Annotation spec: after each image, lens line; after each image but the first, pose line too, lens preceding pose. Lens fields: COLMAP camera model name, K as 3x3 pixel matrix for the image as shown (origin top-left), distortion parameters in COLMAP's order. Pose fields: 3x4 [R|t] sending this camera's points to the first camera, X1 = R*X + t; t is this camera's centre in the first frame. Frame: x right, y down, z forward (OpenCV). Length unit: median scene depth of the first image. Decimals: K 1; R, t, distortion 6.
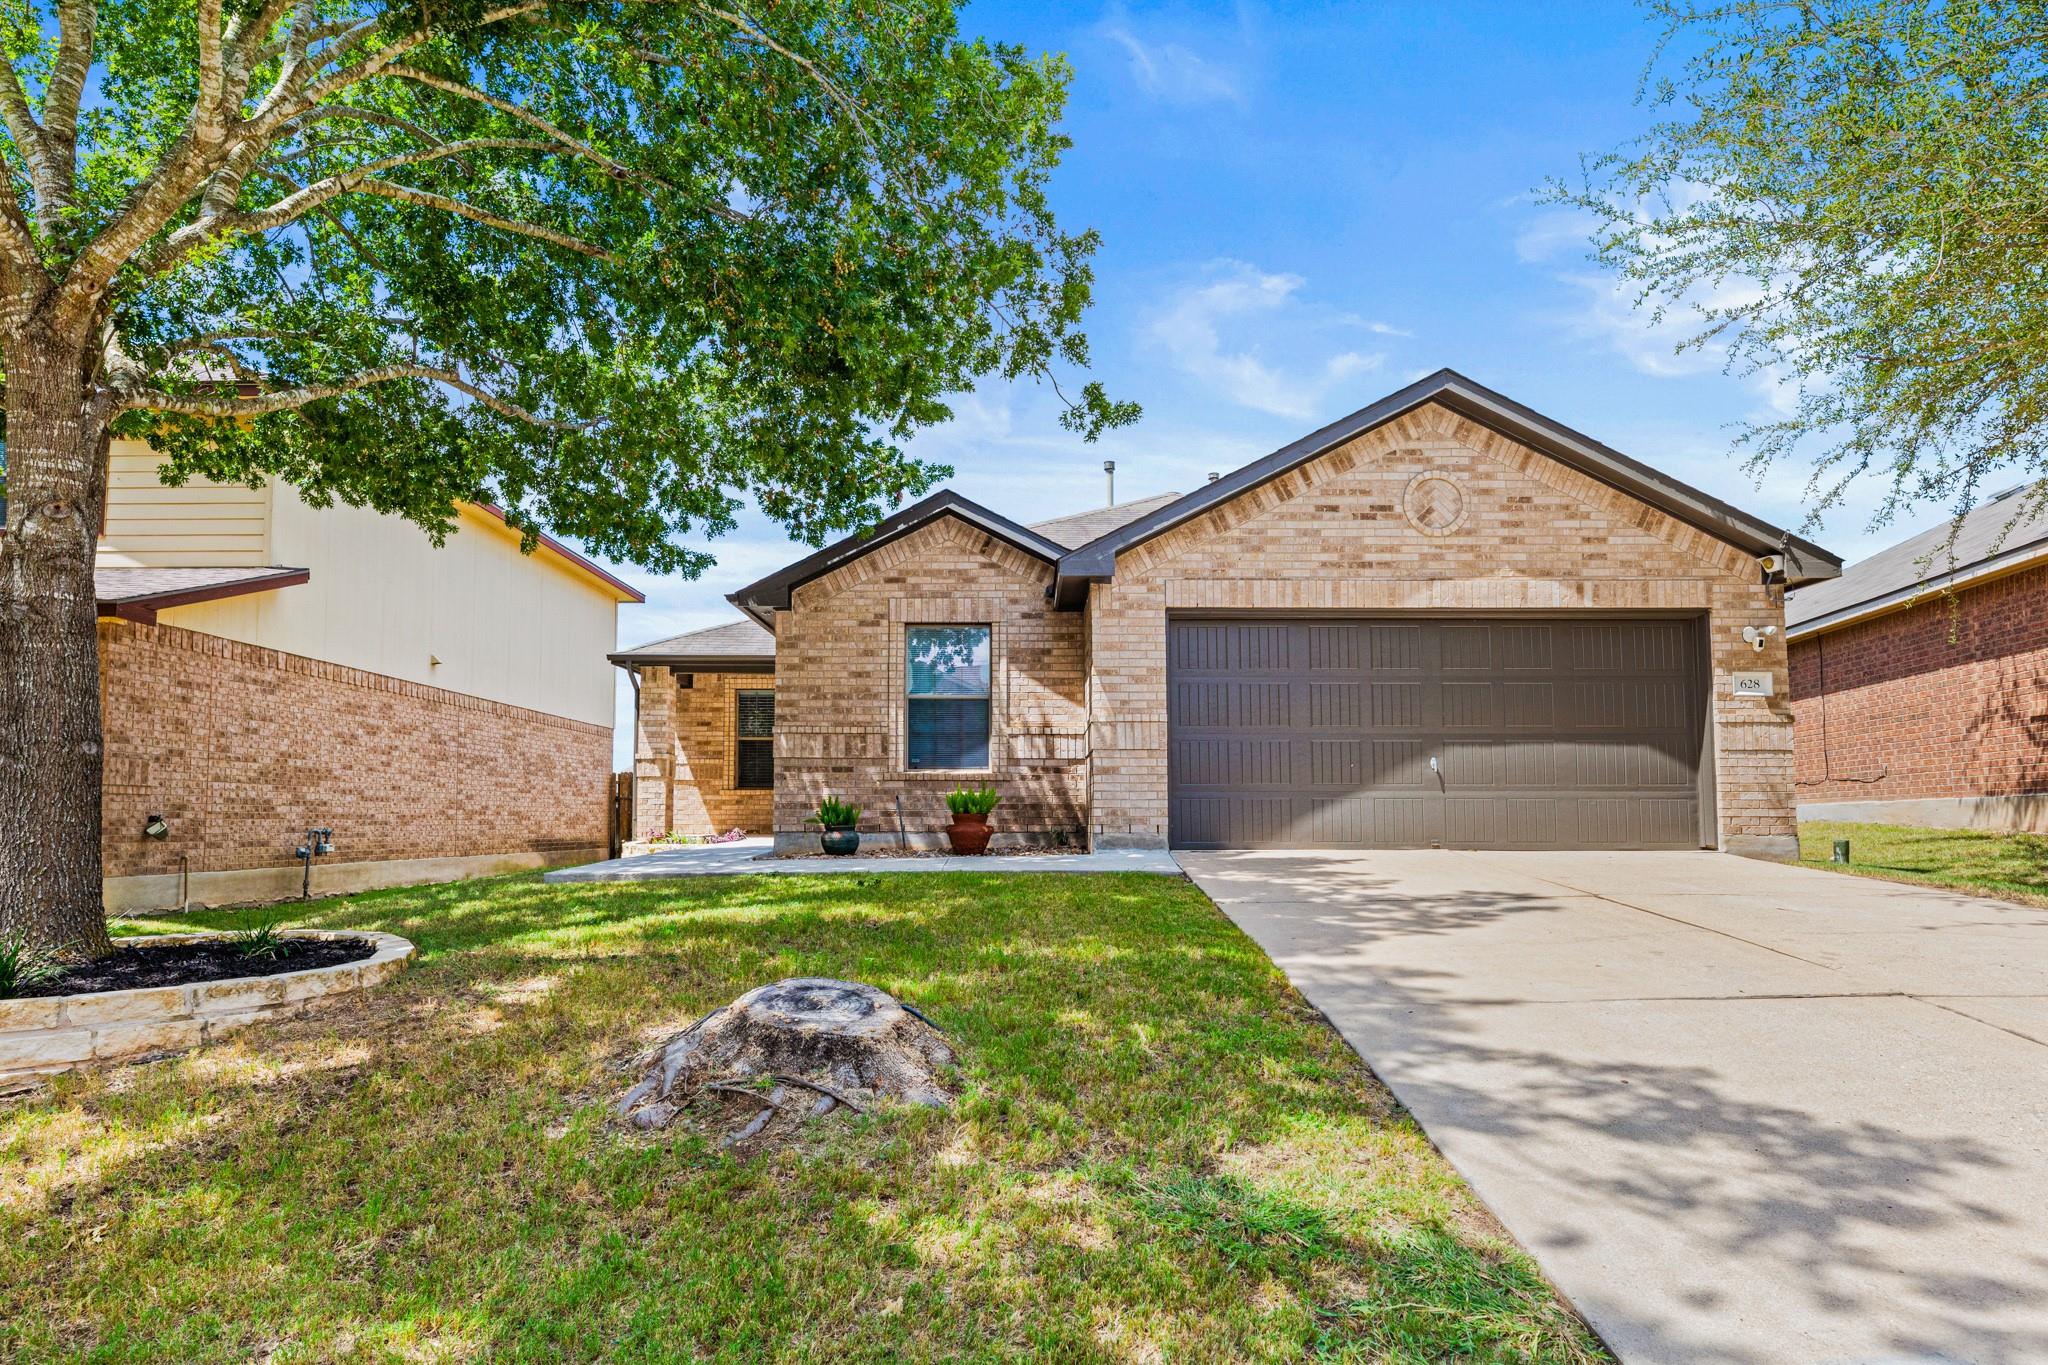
lens RADIAL K [[1127.9, 0, 1024.0], [0, 1127.9, 682.5], [0, 0, 1]] dist [0.005503, 0.000479]
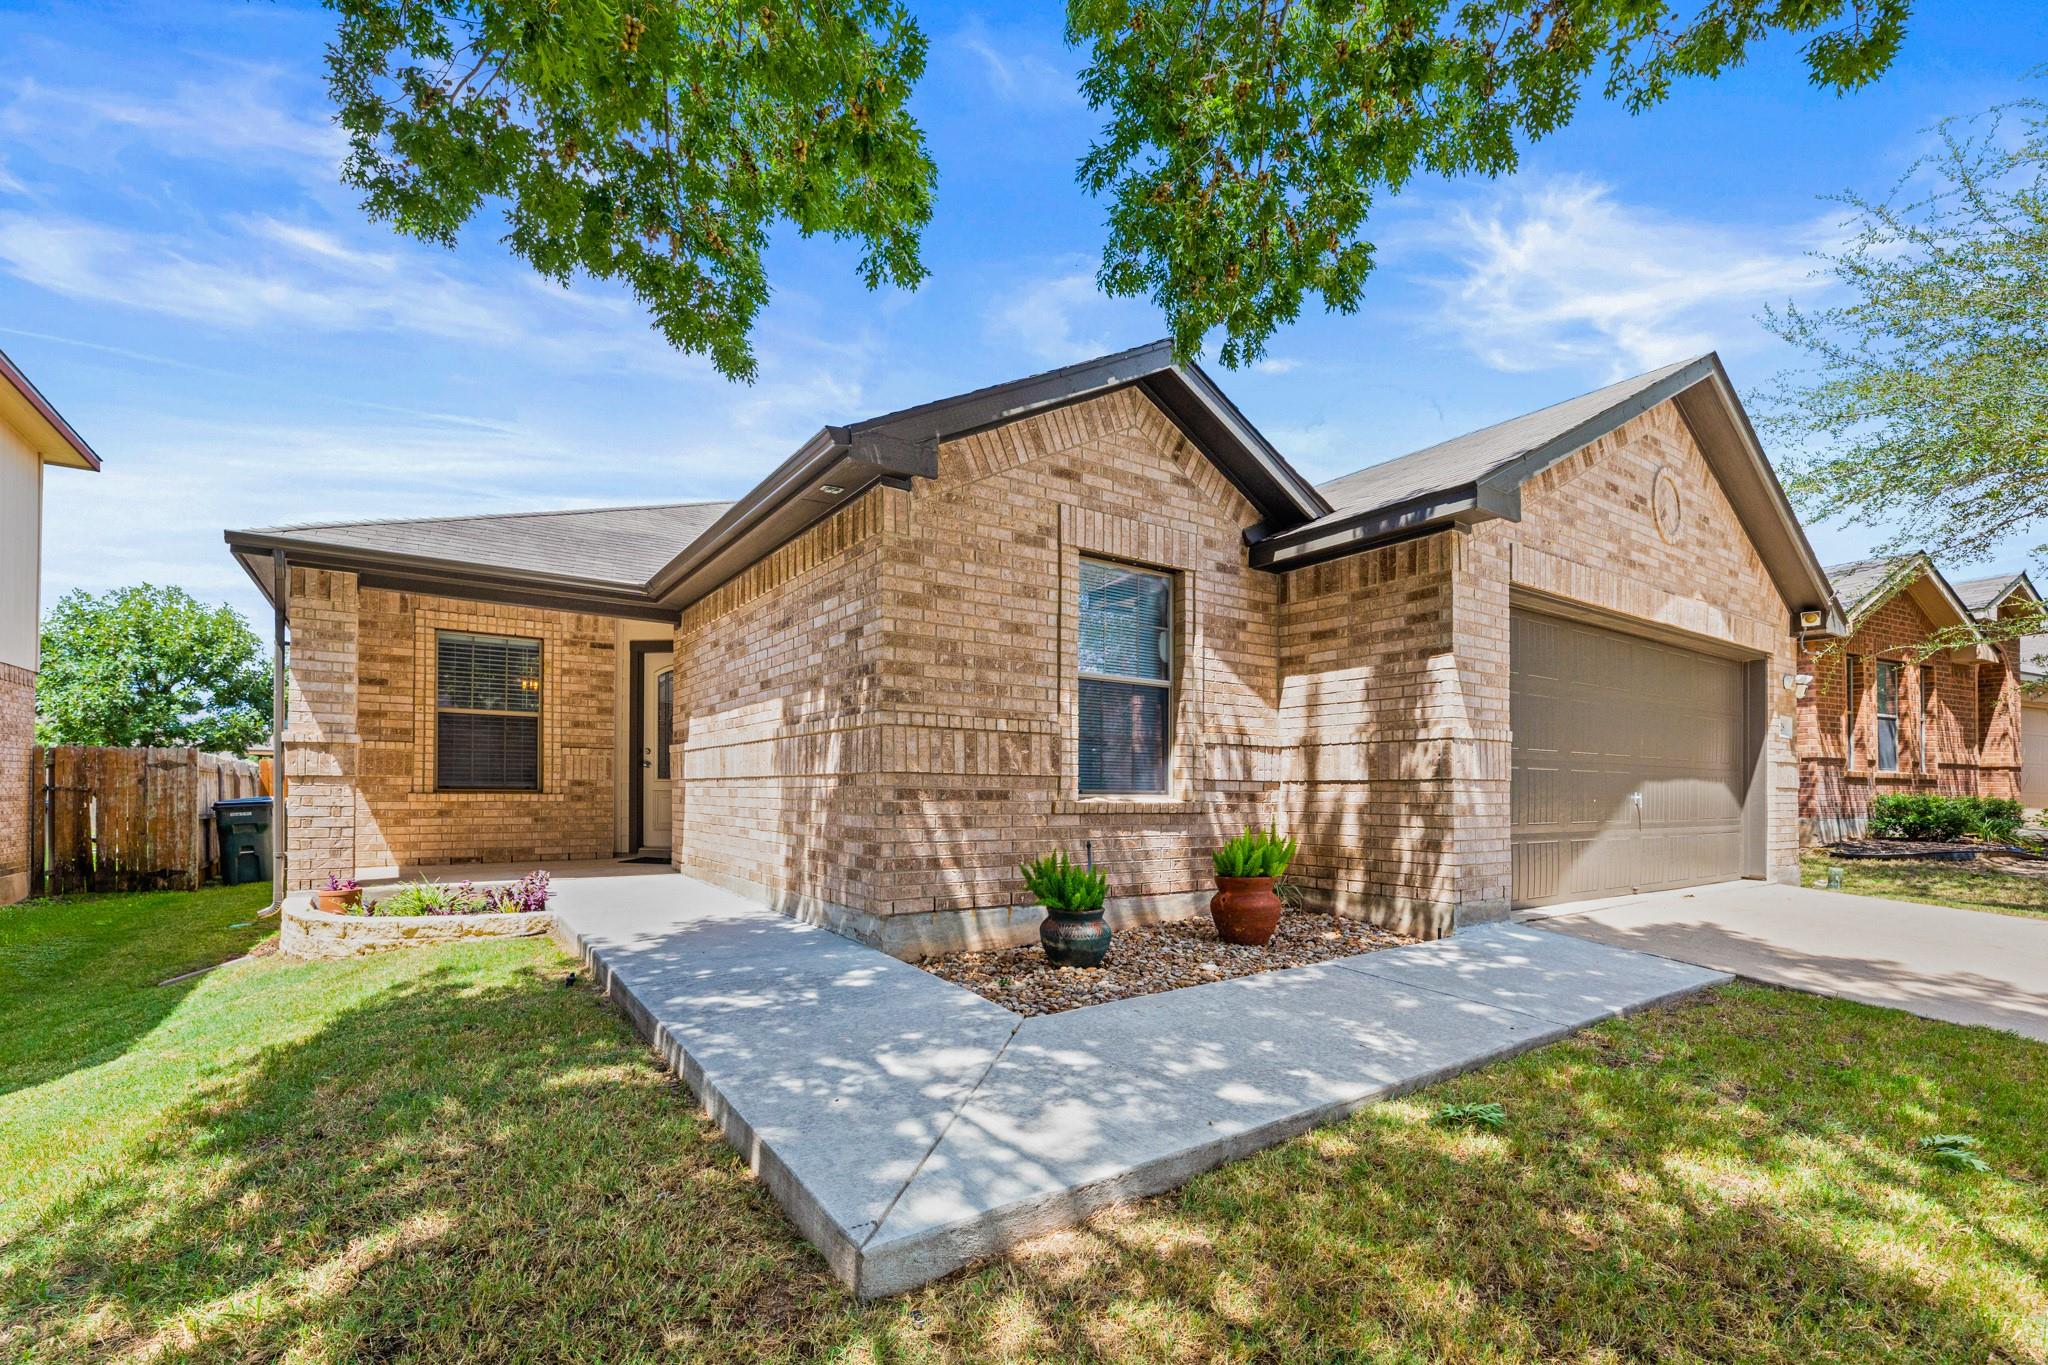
lens RADIAL K [[893.1, 0, 1031.0], [0, 893.1, 754.5], [0, 0, 1]] dist [-0.000443, -0.000311]
pose [[0.822978, 0.029971, 0.567282, -0.396025], [-0.078374, 0.995048, 0.061130, 0.028348], [-0.562640, -0.094769, 0.821252, 0.625951]]
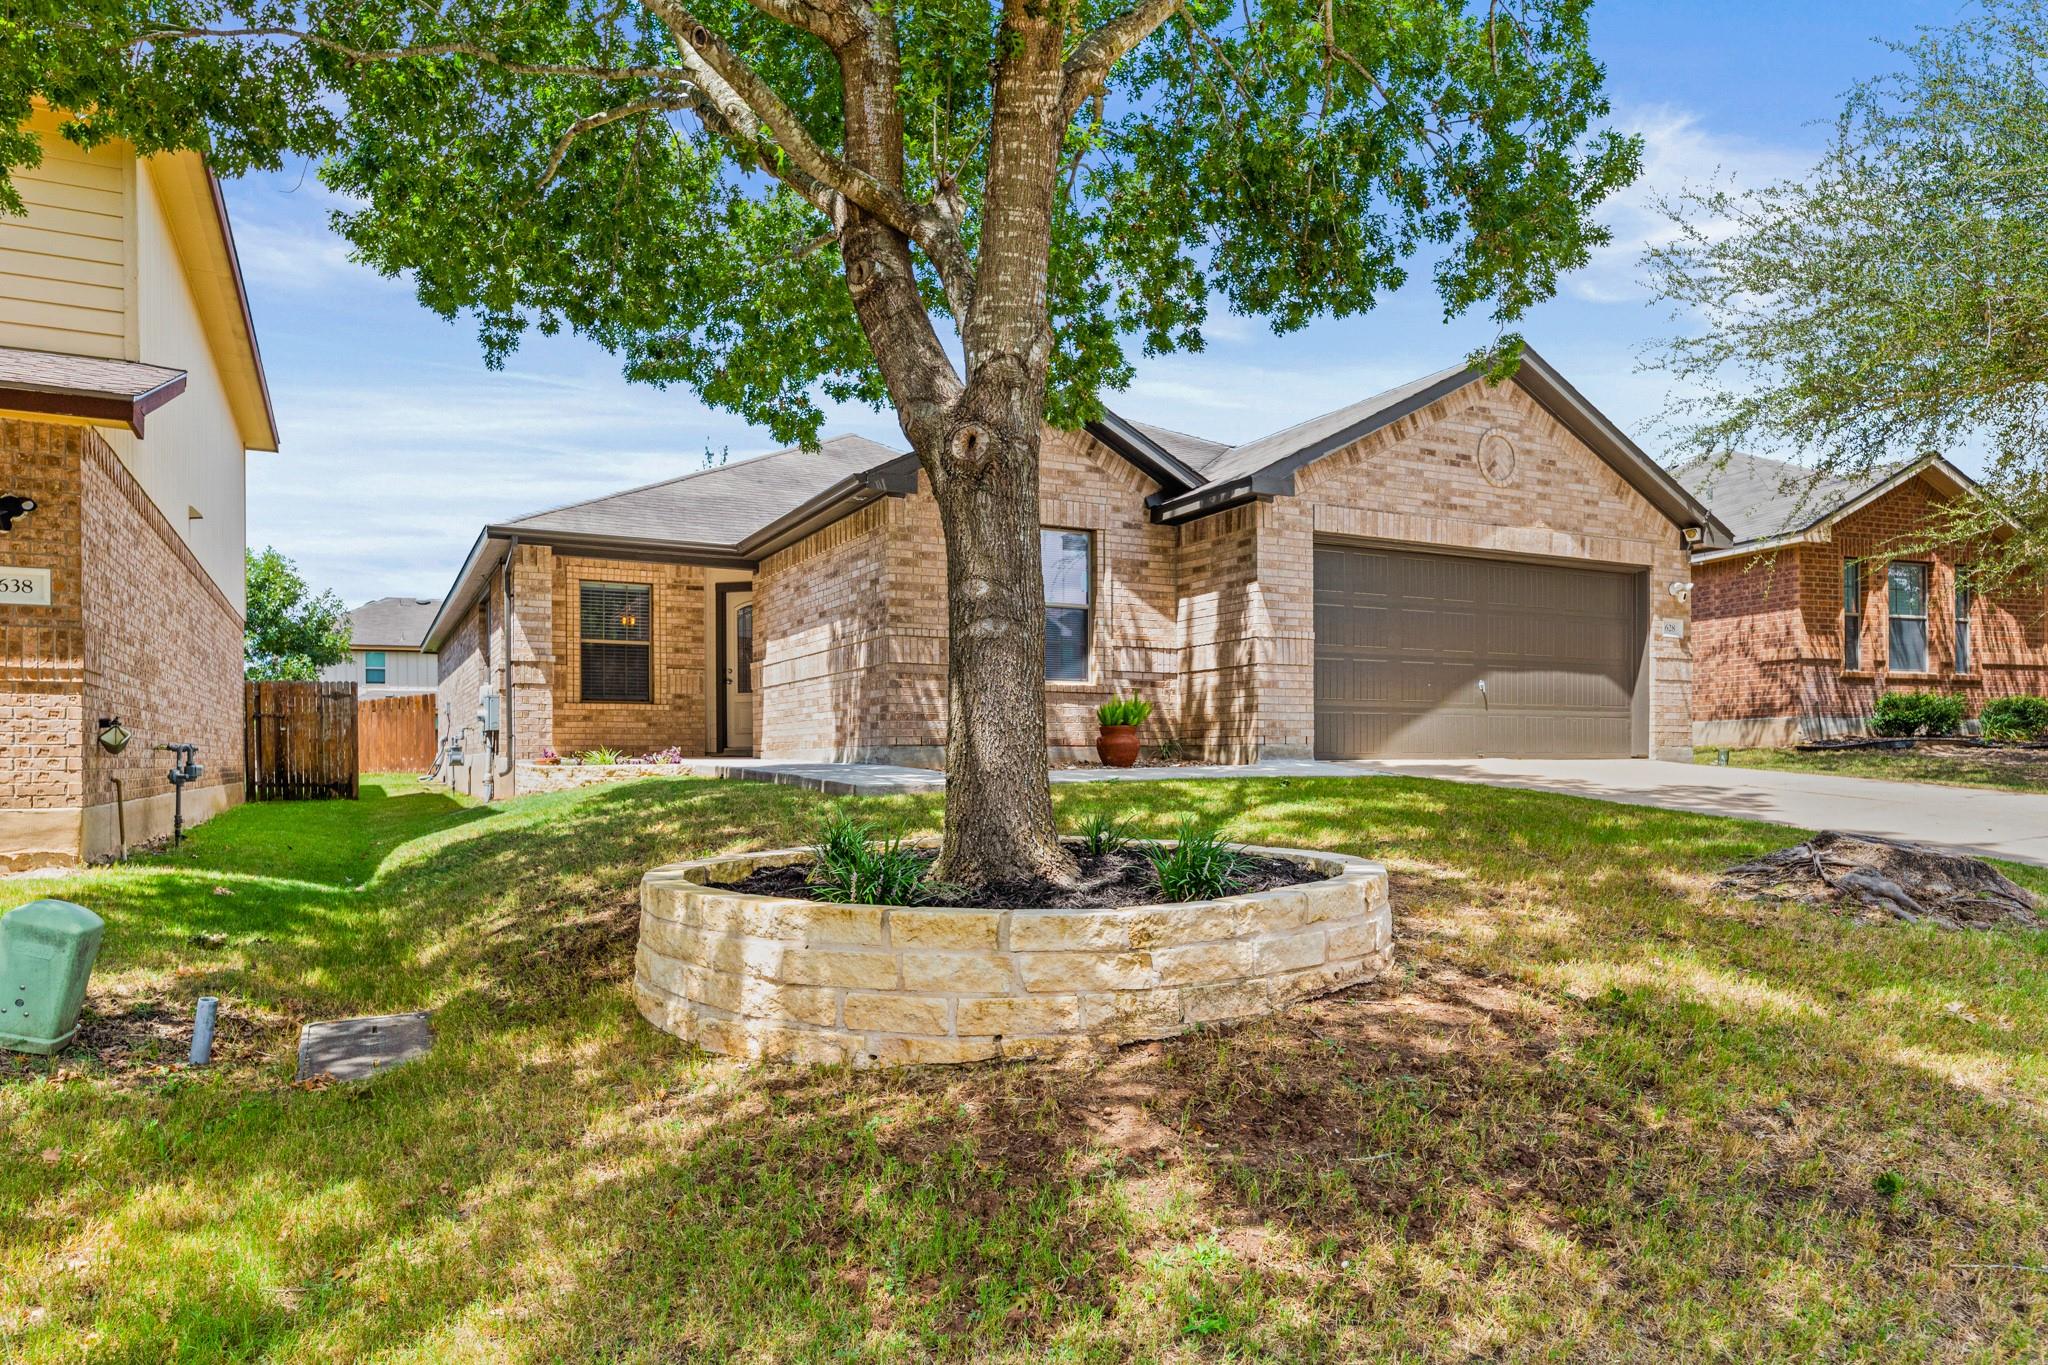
lens RADIAL K [[1257.6, 0, 1024.0], [0, 1257.6, 682.5], [0, 0, 1]] dist [0.000792, 0.000375]
pose [[0.887982, 0.024346, 0.459234, -0.581463], [-0.052588, 0.997423, 0.048806, 0.028132], [-0.456862, -0.067489, 0.886974, 0.068620]]
